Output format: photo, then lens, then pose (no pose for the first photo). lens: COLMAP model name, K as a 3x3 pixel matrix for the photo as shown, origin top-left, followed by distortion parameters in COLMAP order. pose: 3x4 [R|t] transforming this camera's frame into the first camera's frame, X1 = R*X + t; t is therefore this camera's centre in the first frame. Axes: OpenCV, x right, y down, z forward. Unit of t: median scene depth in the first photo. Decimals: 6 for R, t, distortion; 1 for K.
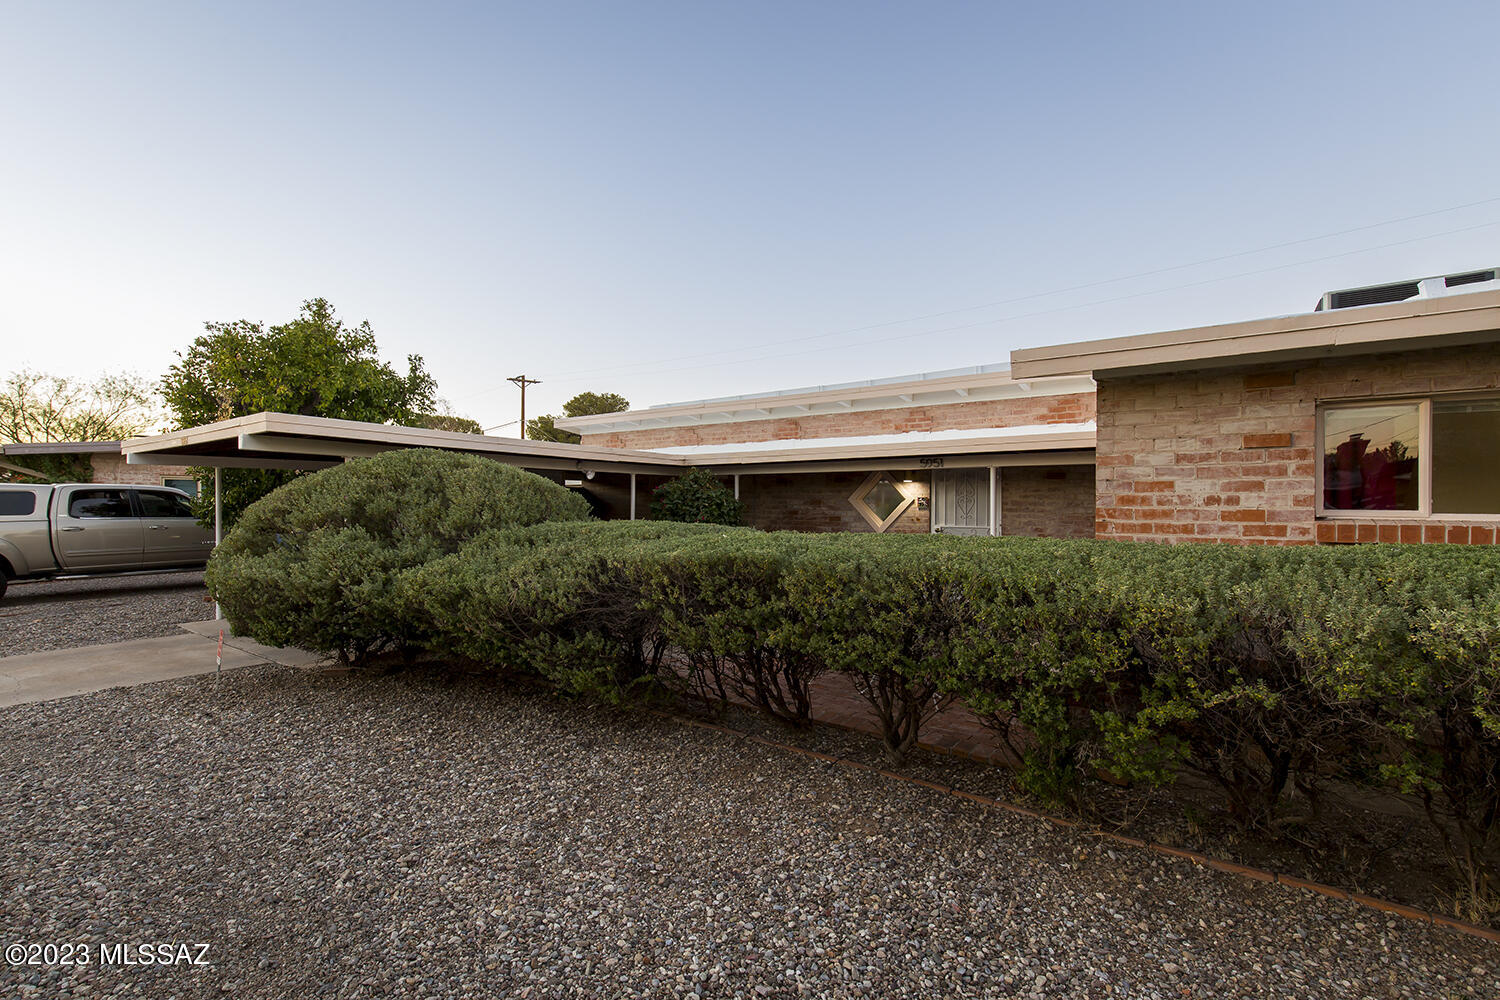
lens RADIAL K [[685.3, 0, 742.2], [0, 685.3, 501.4], [0, 0, 1]] dist [0.014744, 0.000451]
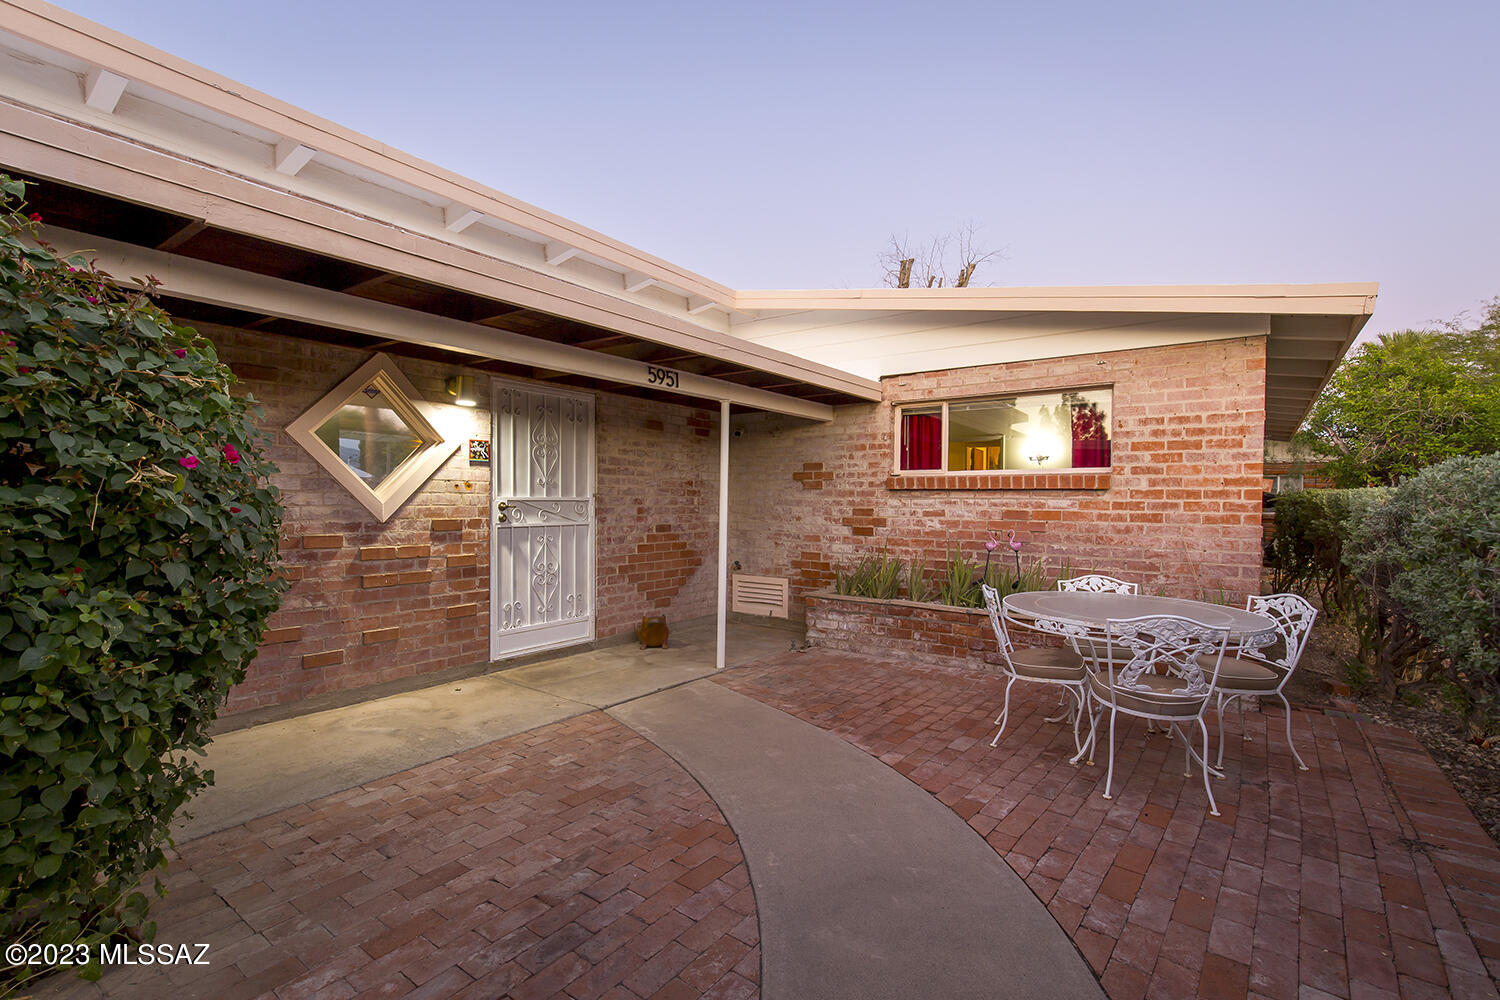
lens RADIAL K [[685.3, 0, 747.4], [0, 685.3, 497.1], [0, 0, 1]] dist [0.014744, 0.000451]
pose [[-0.012048, -0.002530, 0.999924, -0.318041], [-0.013855, 0.999901, 0.002363, 0.042679], [-0.999831, -0.013825, -0.012082, 1.124699]]
